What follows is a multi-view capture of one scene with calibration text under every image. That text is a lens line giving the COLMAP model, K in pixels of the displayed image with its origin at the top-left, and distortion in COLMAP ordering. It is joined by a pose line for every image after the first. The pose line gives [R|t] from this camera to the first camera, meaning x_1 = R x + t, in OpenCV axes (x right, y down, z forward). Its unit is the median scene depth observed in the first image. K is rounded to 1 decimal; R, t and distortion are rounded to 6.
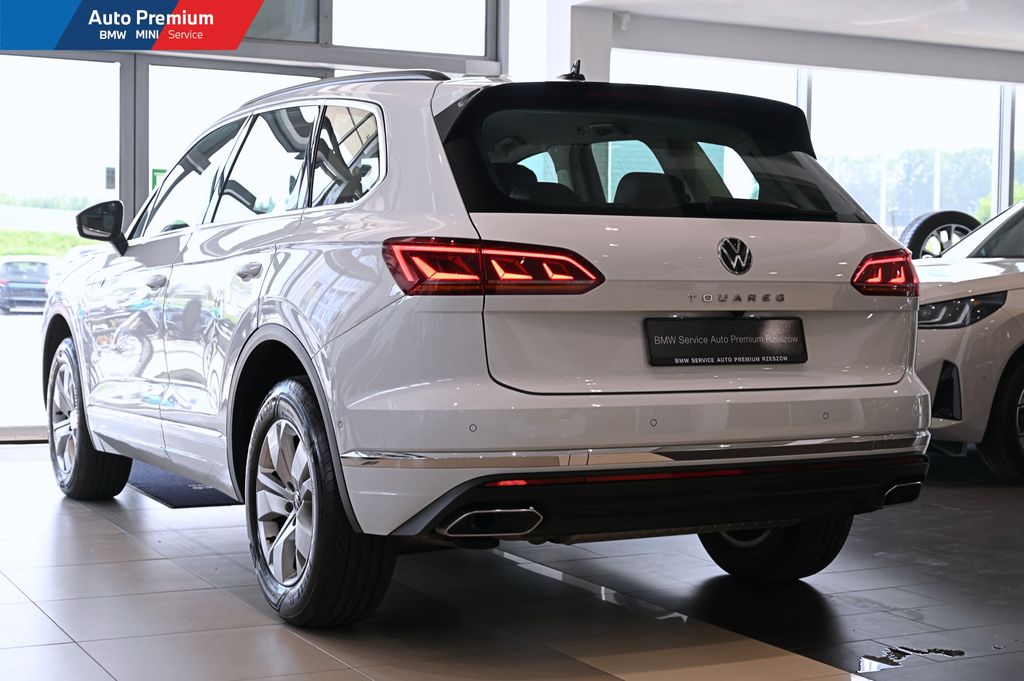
lens RADIAL K [[1607.6, 0, 512.0], [0, 1607.6, 340.5], [0, 0, 1]] dist [-0.023389, 0.146738]
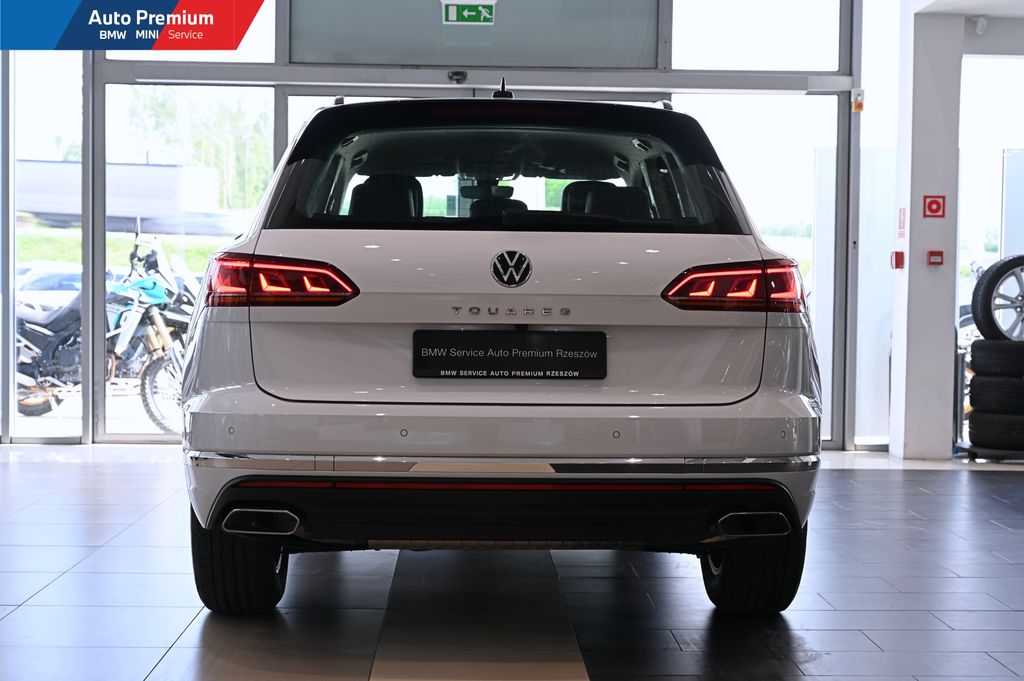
lens RADIAL K [[1607.6, 0, 512.0], [0, 1607.6, 340.5], [0, 0, 1]] dist [-0.023389, 0.146738]
pose [[0.905909, 0.012745, -0.423281, 0.557514], [-0.019733, 0.999732, -0.012131, 0.003613], [0.423013, 0.019342, 0.905917, 0.103972]]
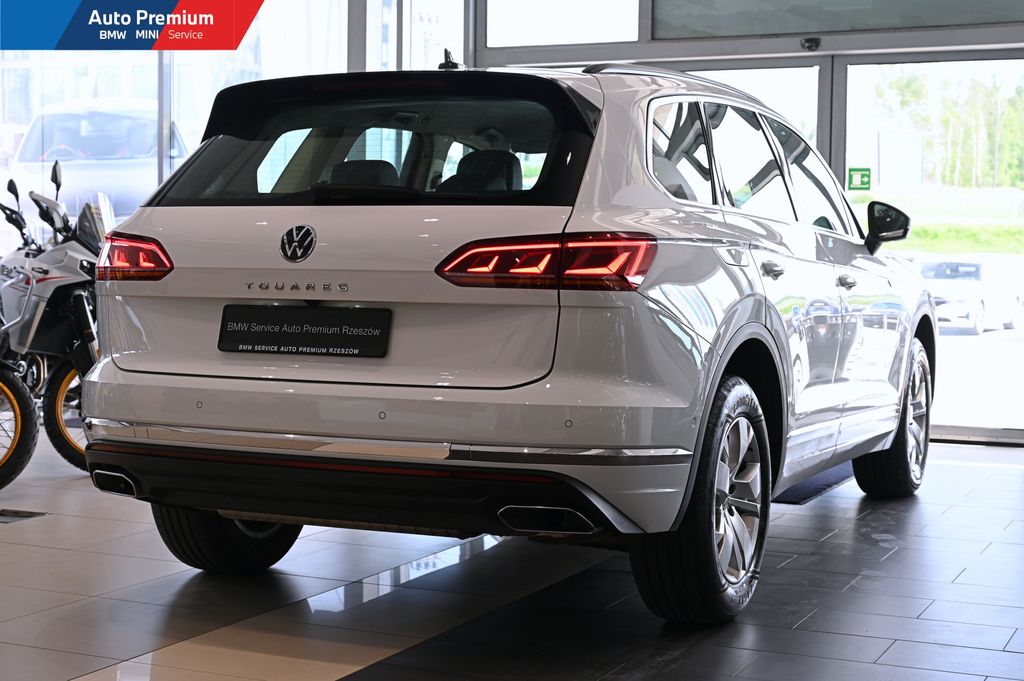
lens RADIAL K [[1607.6, 0, 512.0], [0, 1607.6, 340.5], [0, 0, 1]] dist [-0.023389, 0.146738]
pose [[0.619302, 0.035173, -0.784364, 0.989499], [-0.039237, 0.999134, 0.013824, -0.012242], [0.784172, 0.022215, 0.620146, 0.493963]]
